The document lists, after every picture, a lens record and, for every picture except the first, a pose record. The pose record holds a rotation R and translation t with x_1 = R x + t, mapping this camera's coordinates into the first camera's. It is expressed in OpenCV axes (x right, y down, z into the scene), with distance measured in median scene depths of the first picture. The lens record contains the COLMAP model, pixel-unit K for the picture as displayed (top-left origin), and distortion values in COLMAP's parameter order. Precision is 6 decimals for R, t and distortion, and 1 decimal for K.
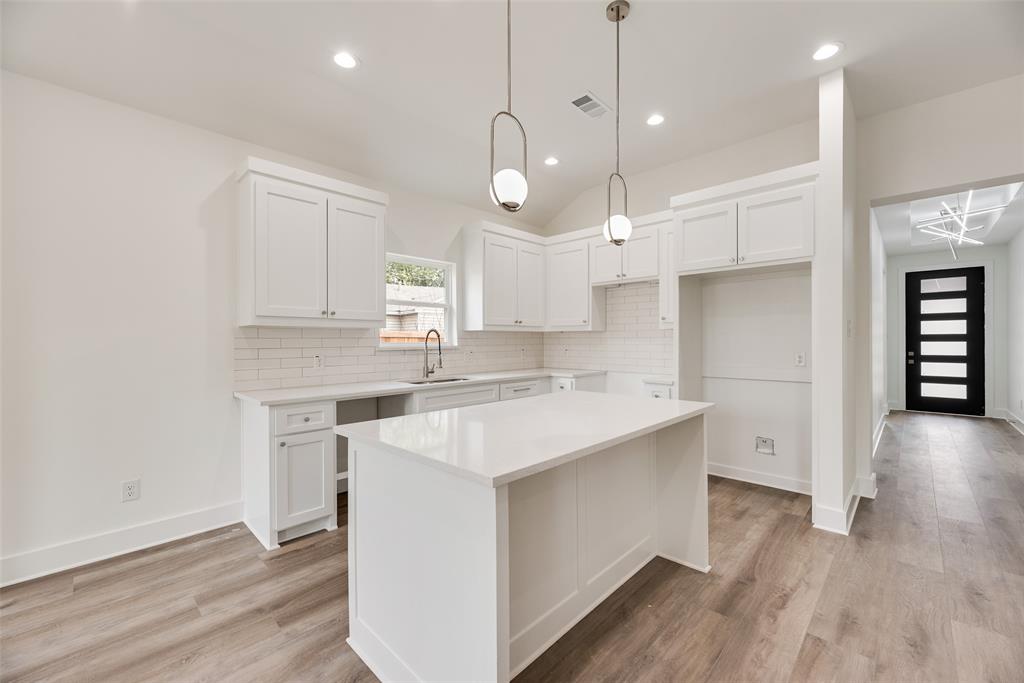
lens RADIAL K [[411.8, 0, 513.9], [0, 411.8, 342.9], [0, 0, 1]] dist [0.003651, -0.000604]
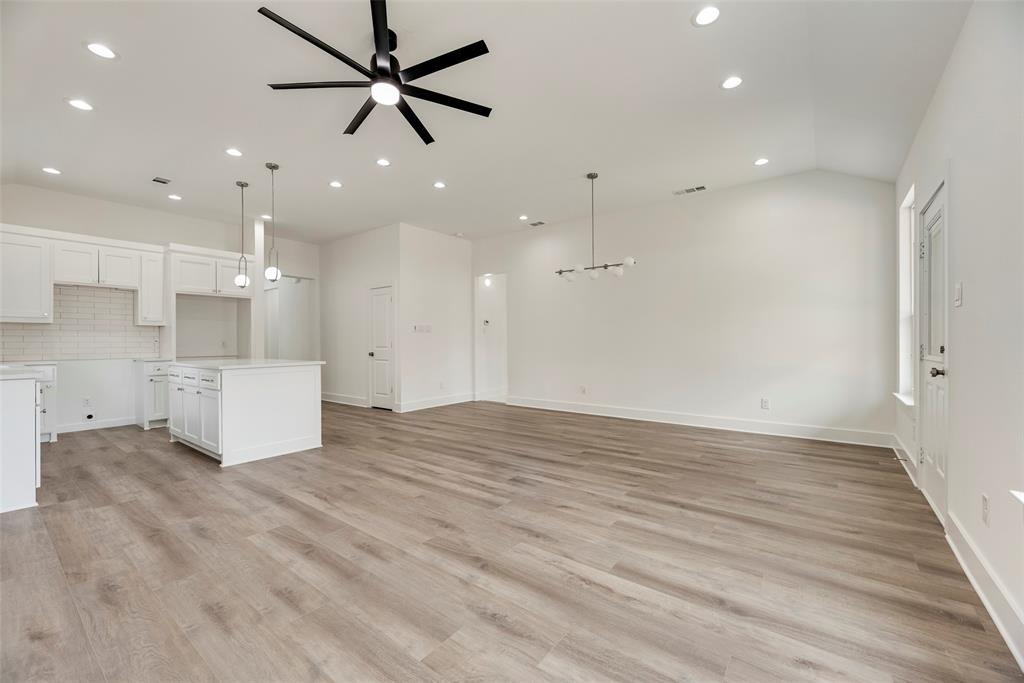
lens RADIAL K [[411.8, 0, 514.6], [0, 411.8, 343.2], [0, 0, 1]] dist [0.003651, -0.000604]
pose [[-0.113712, 0.002923, 0.993509, -1.501289], [0.012340, 0.999923, -0.001529, 0.058640], [-0.993437, 0.012087, -0.113740, -0.147717]]
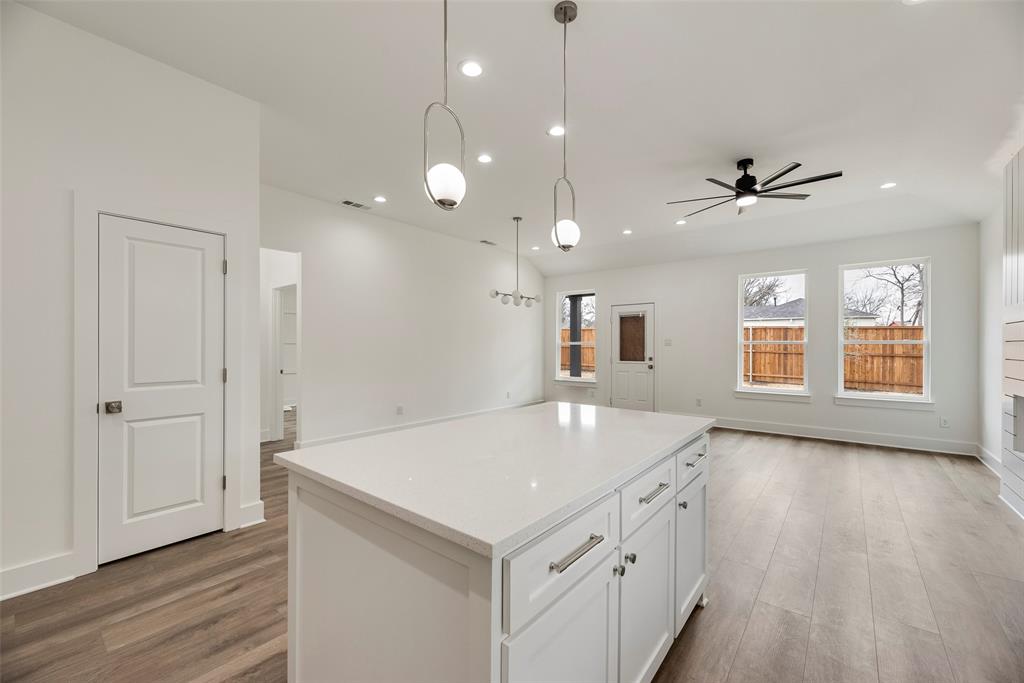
lens RADIAL K [[411.8, 0, 513.5], [0, 411.8, 347.4], [0, 0, 1]] dist [0.003651, -0.000604]
pose [[-0.996329, 0.002959, -0.085561, 0.141167], [0.002086, 0.999945, 0.010294, -0.010666], [0.085587, 0.010077, -0.996280, 1.184125]]
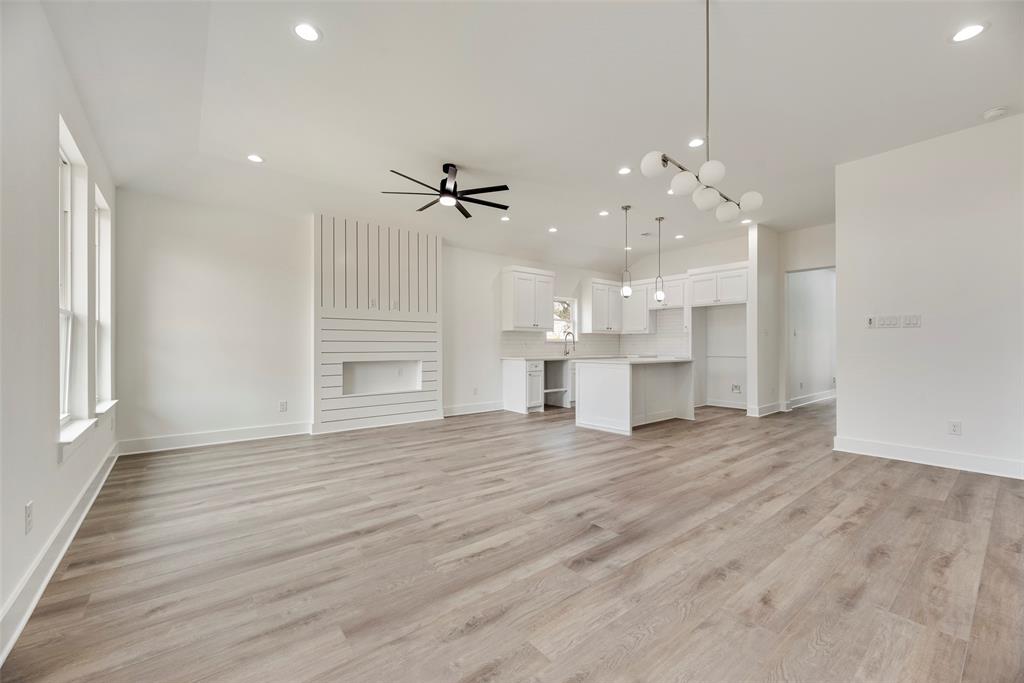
lens RADIAL K [[411.8, 0, 512.0], [0, 411.8, 343.1], [0, 0, 1]] dist [0.003651, -0.000604]
pose [[0.991812, 0.003003, -0.127670, -0.271701], [-0.004702, 0.999904, -0.013011, 0.060912], [0.127619, 0.013505, 0.991731, -1.345555]]
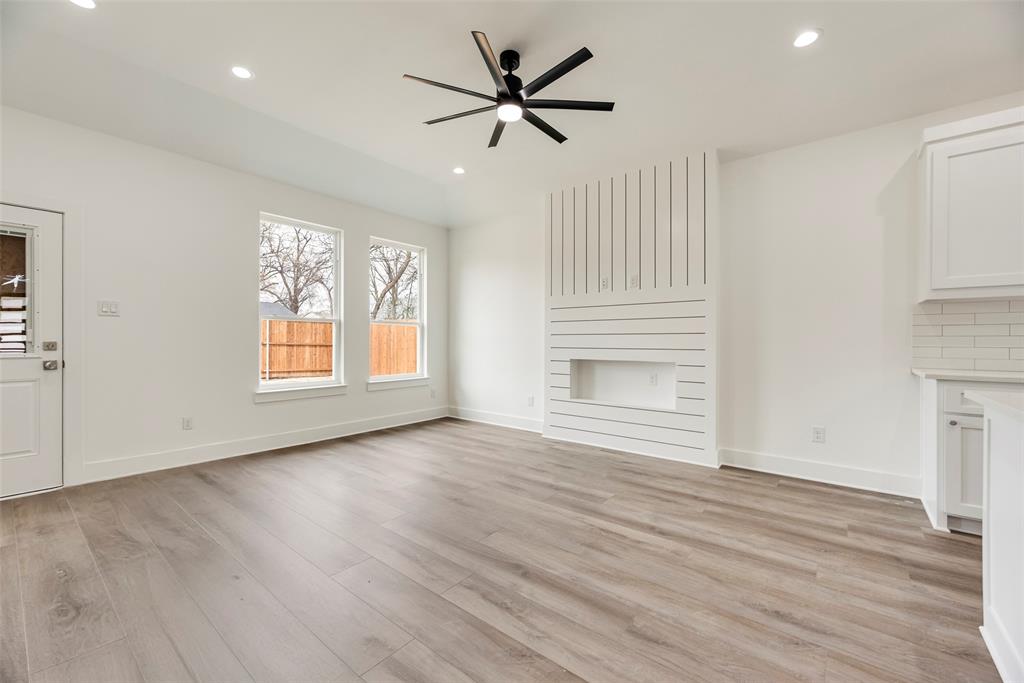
lens RADIAL K [[411.8, 0, 513.4], [0, 411.8, 341.8], [0, 0, 1]] dist [0.003651, -0.000604]
pose [[0.087521, 0.005731, -0.996146, 0.226087], [-0.009205, 0.999945, 0.004944, 0.054031], [0.996120, 0.008737, 0.087569, -0.058886]]
